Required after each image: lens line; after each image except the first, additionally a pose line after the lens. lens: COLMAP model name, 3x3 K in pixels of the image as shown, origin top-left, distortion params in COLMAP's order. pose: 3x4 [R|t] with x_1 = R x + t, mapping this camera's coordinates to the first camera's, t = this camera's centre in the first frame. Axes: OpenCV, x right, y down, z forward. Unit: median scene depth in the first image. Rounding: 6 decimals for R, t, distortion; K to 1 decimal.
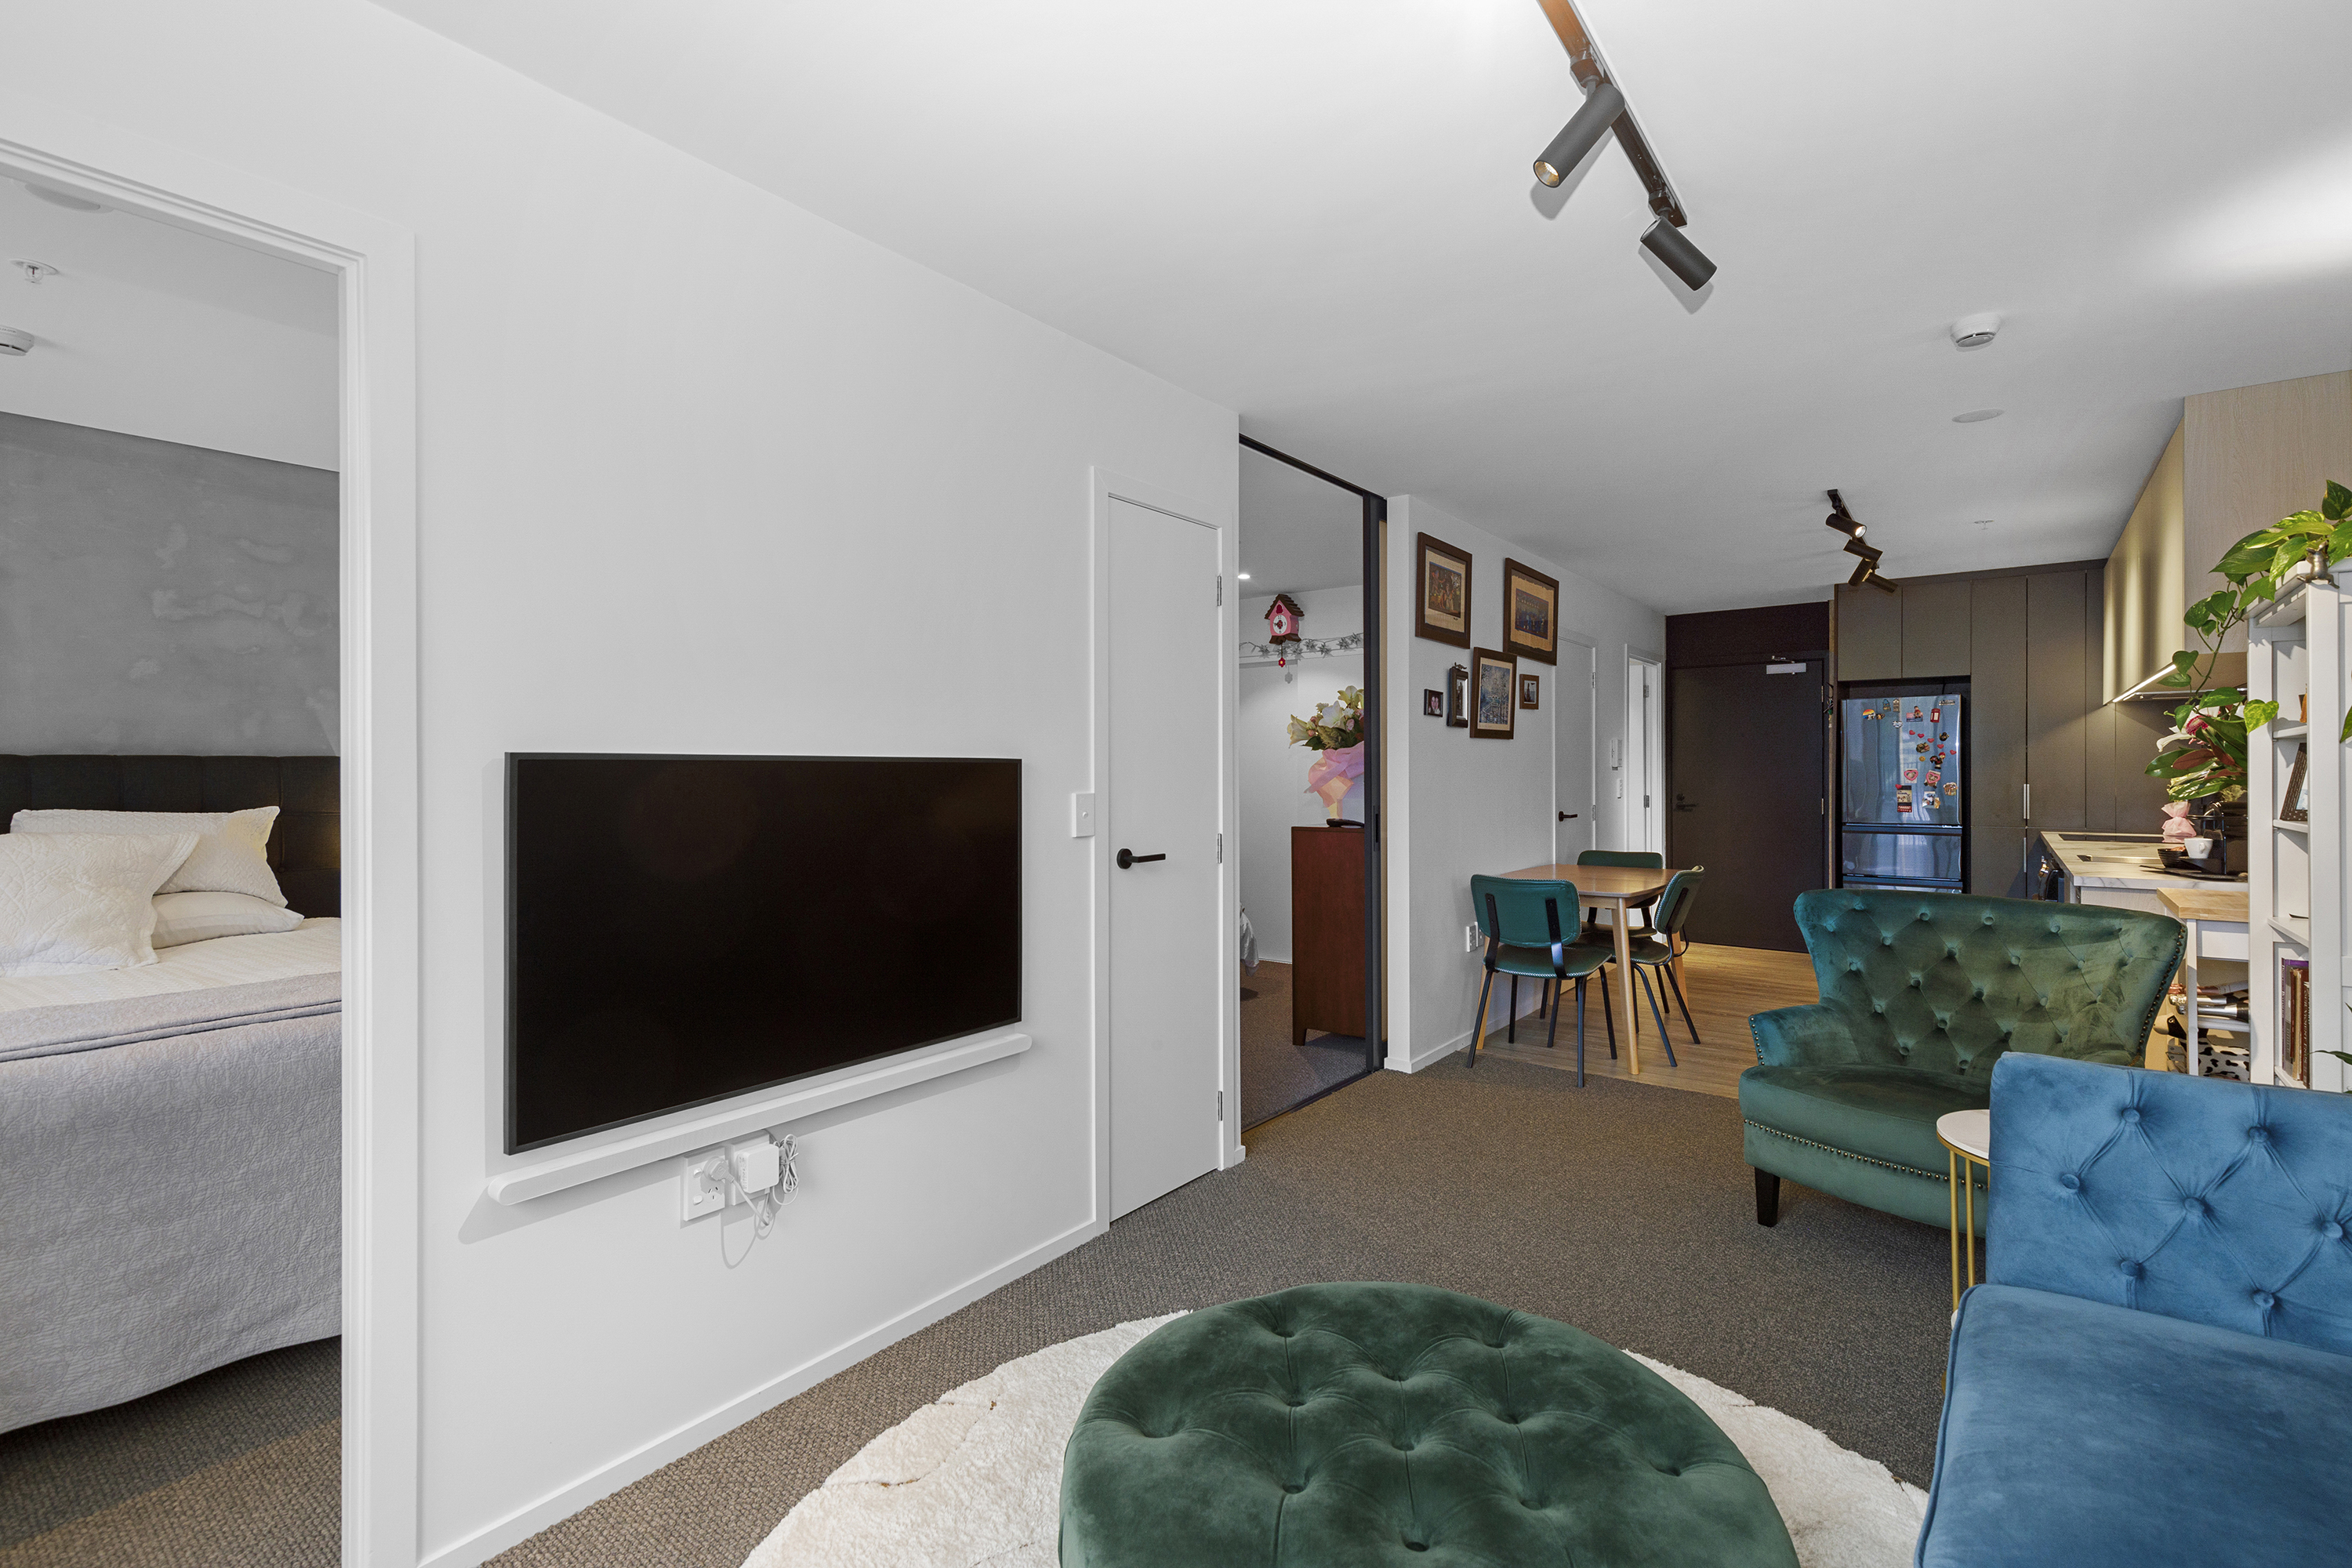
lens RADIAL K [[1066.9, 0, 1188.3], [0, 1066.9, 772.5], [0, 0, 1]] dist [0.008739, -0.000063]
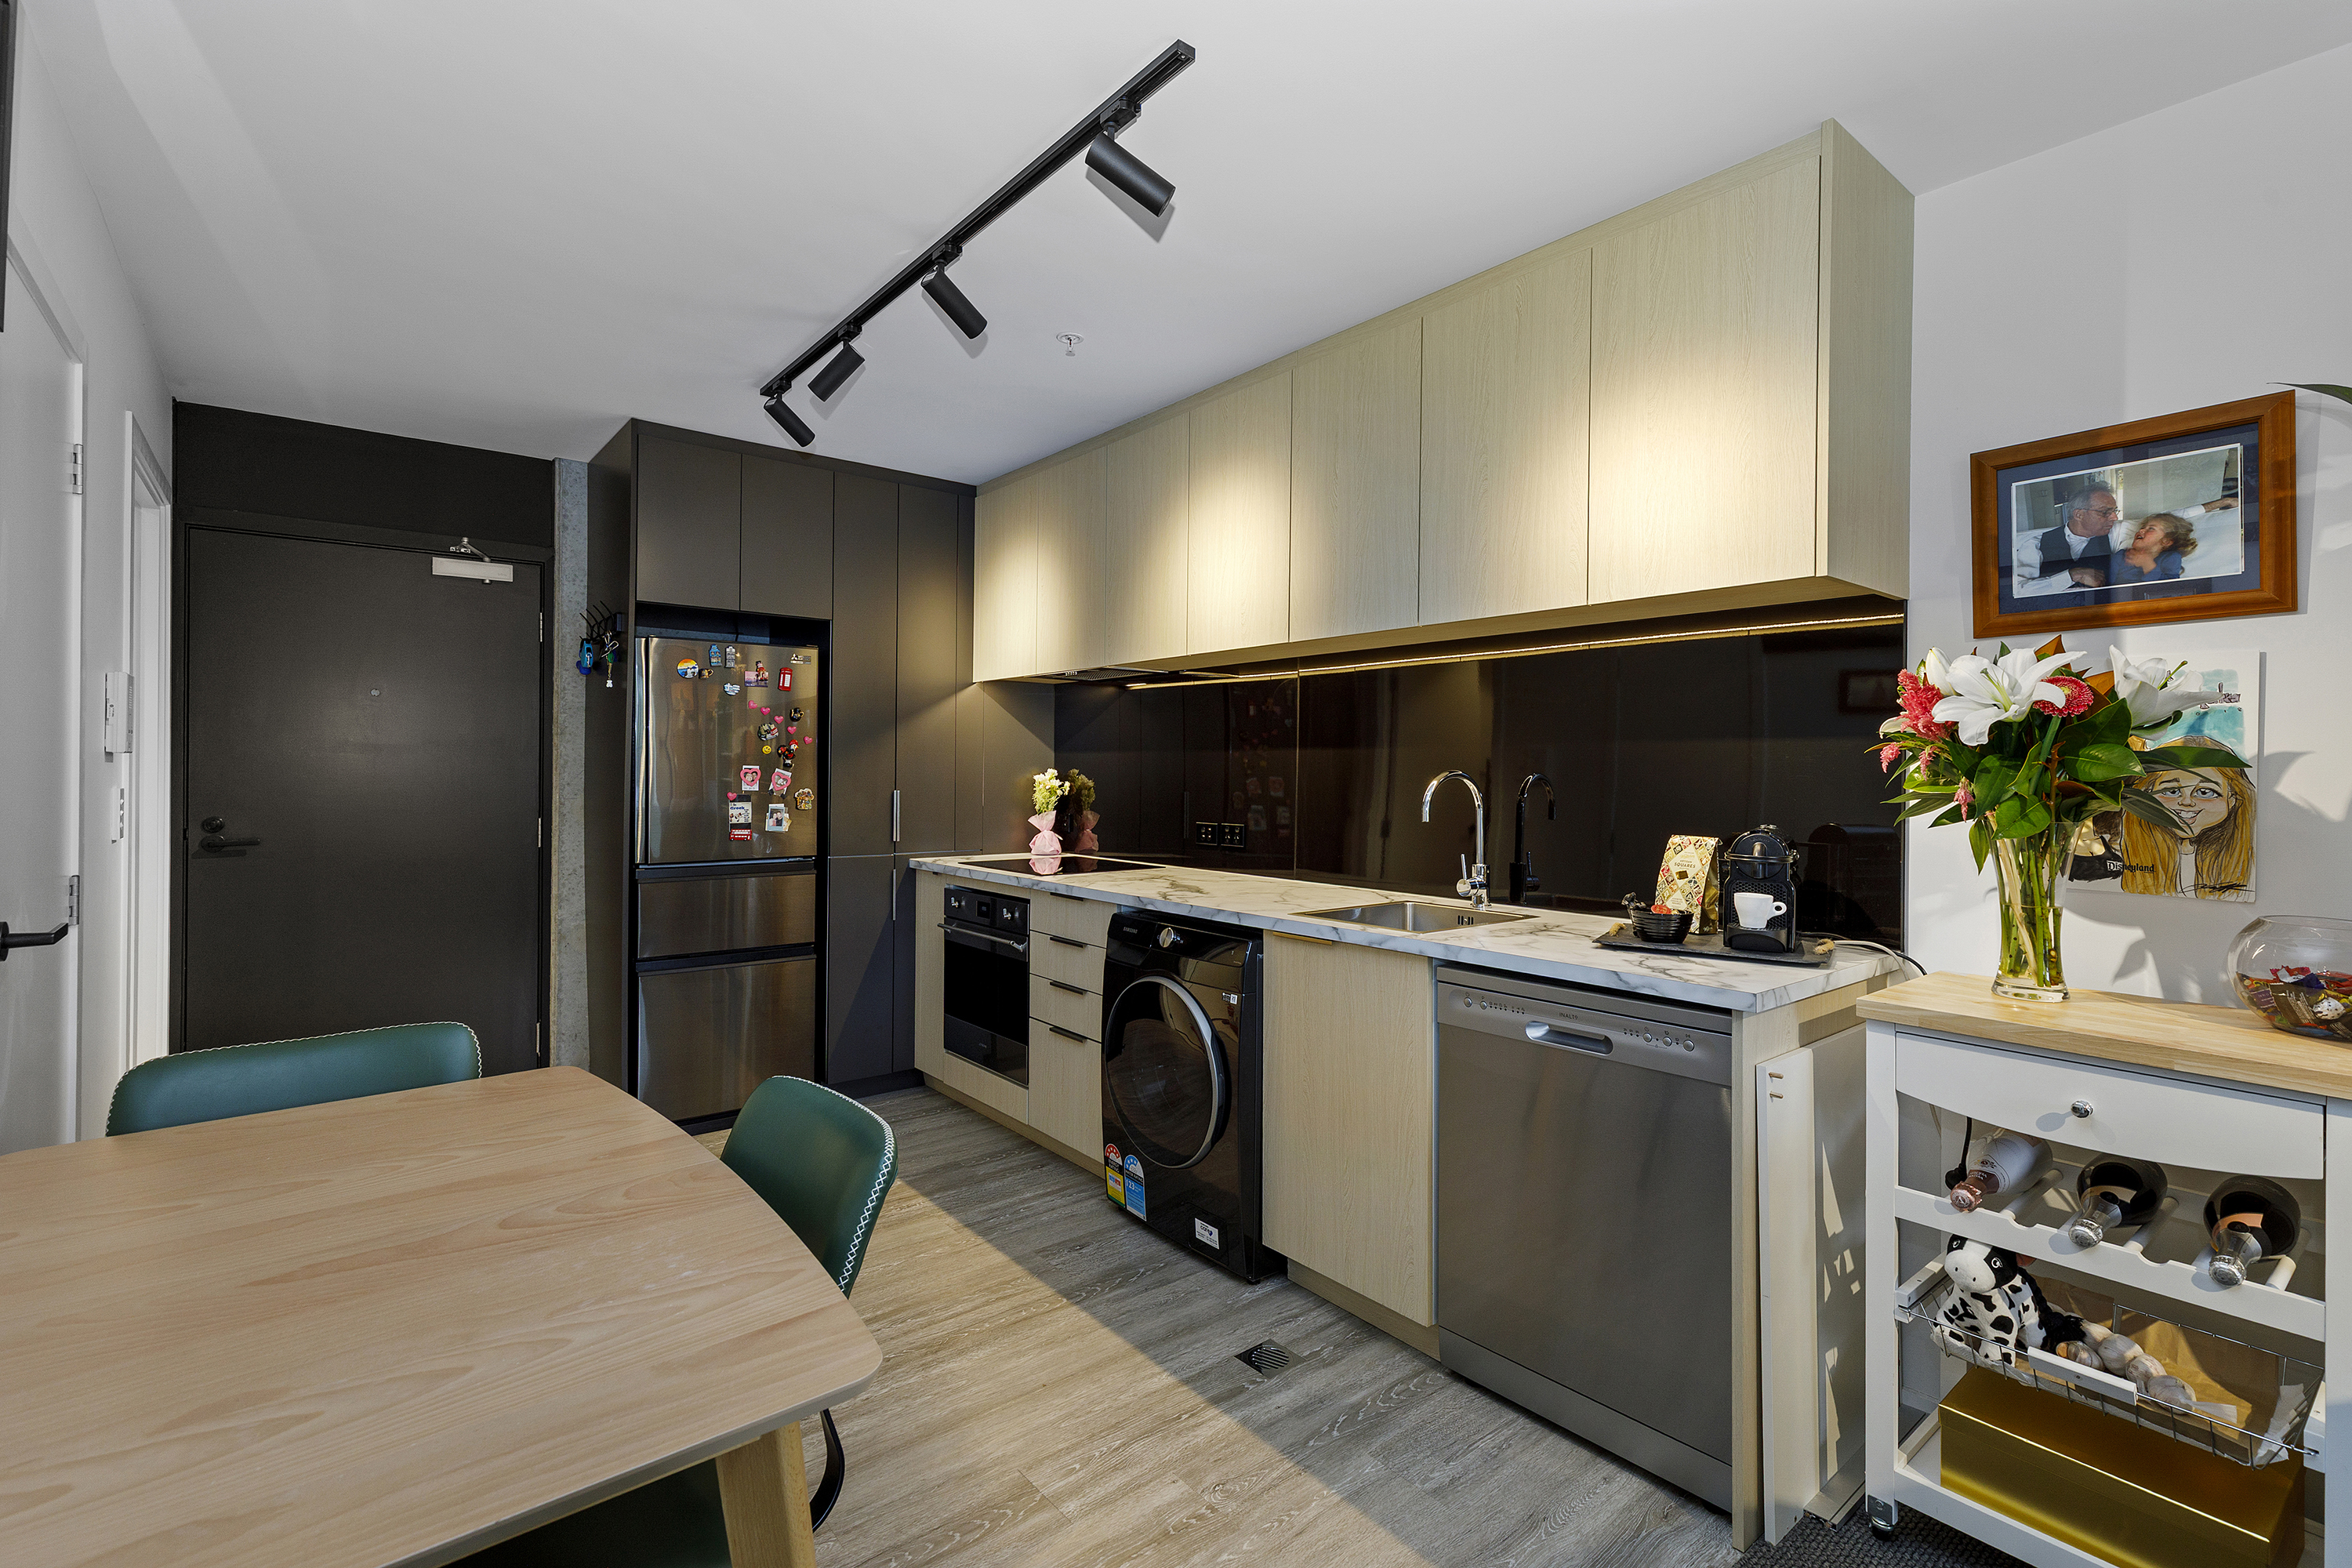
lens RADIAL K [[1066.9, 0, 1182.5], [0, 1066.9, 777.9], [0, 0, 1]] dist [0.008739, -0.000063]
pose [[0.238110, 0.000812, 0.971238, 0.155405], [-0.007357, 0.999972, 0.000968, 0.000703], [-0.971210, -0.007376, 0.238110, 0.615853]]
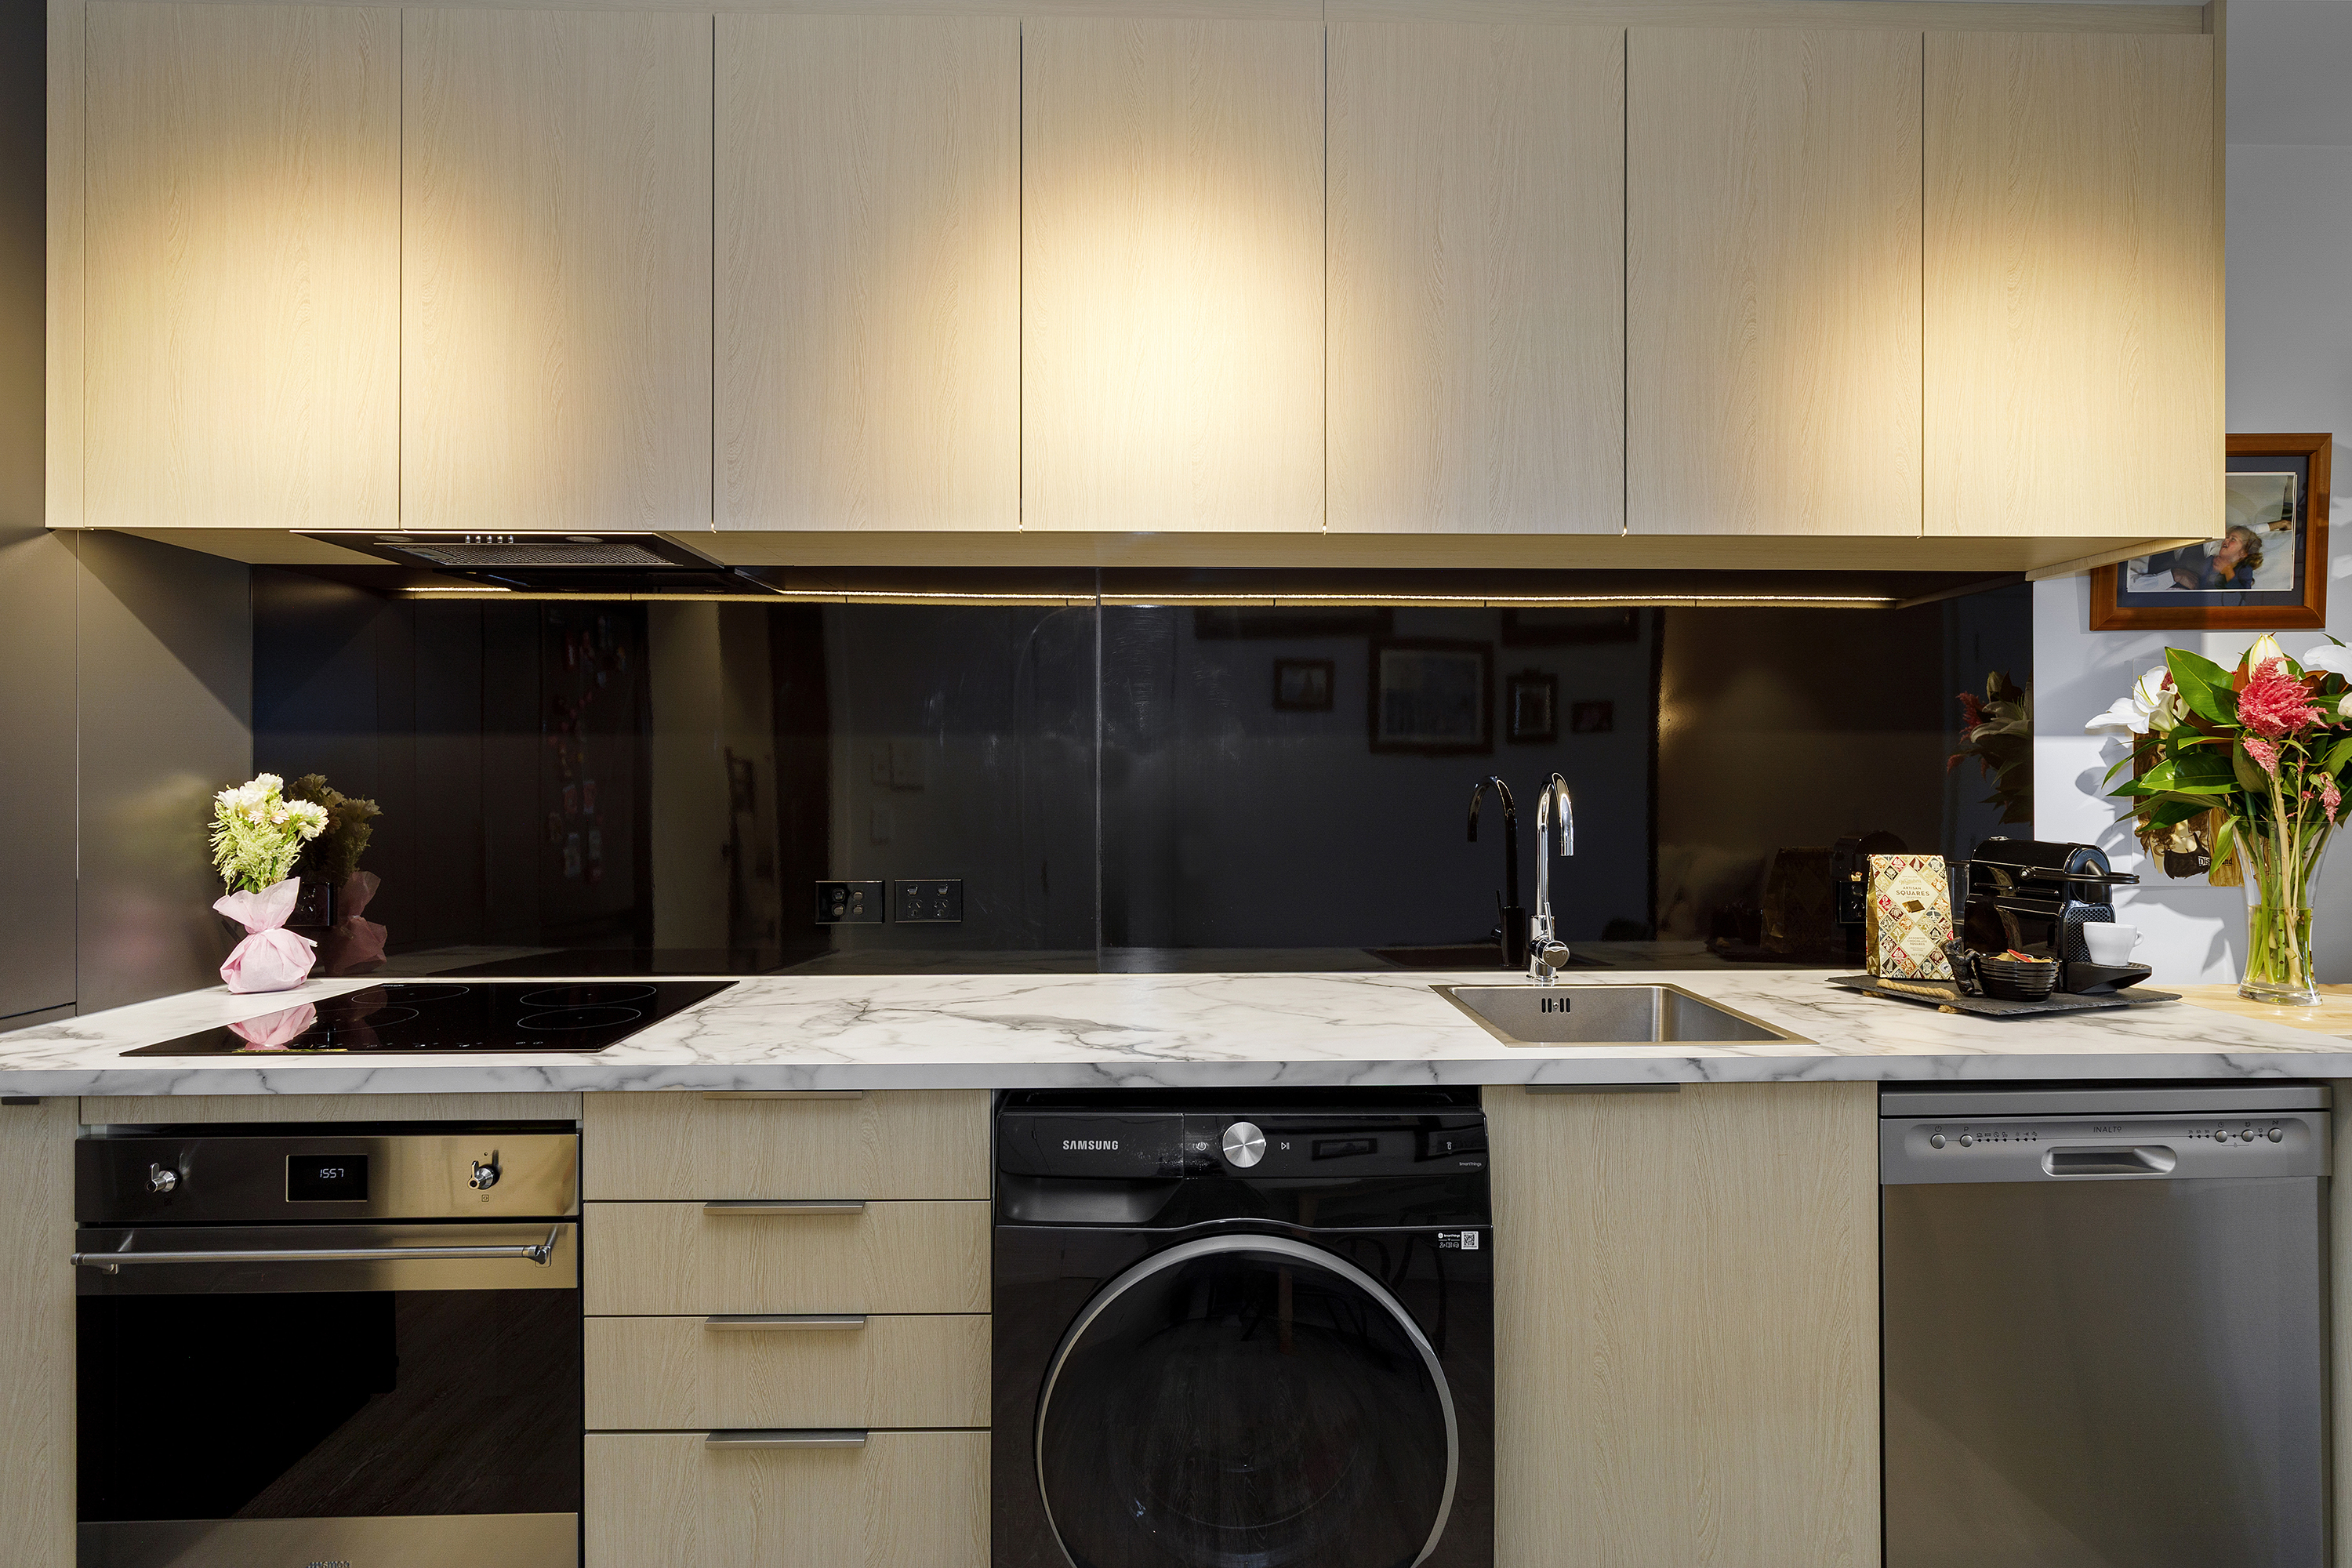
lens RADIAL K [[1215.9, 0, 1180.2], [0, 1215.9, 781.4], [0, 0, 1]] dist [0.004279, 0.000518]
pose [[-0.625137, 0.002010, 0.780513, 0.407821], [0.005150, 0.999986, 0.001549, -0.001350], [-0.780498, 0.004988, -0.625138, 0.874322]]
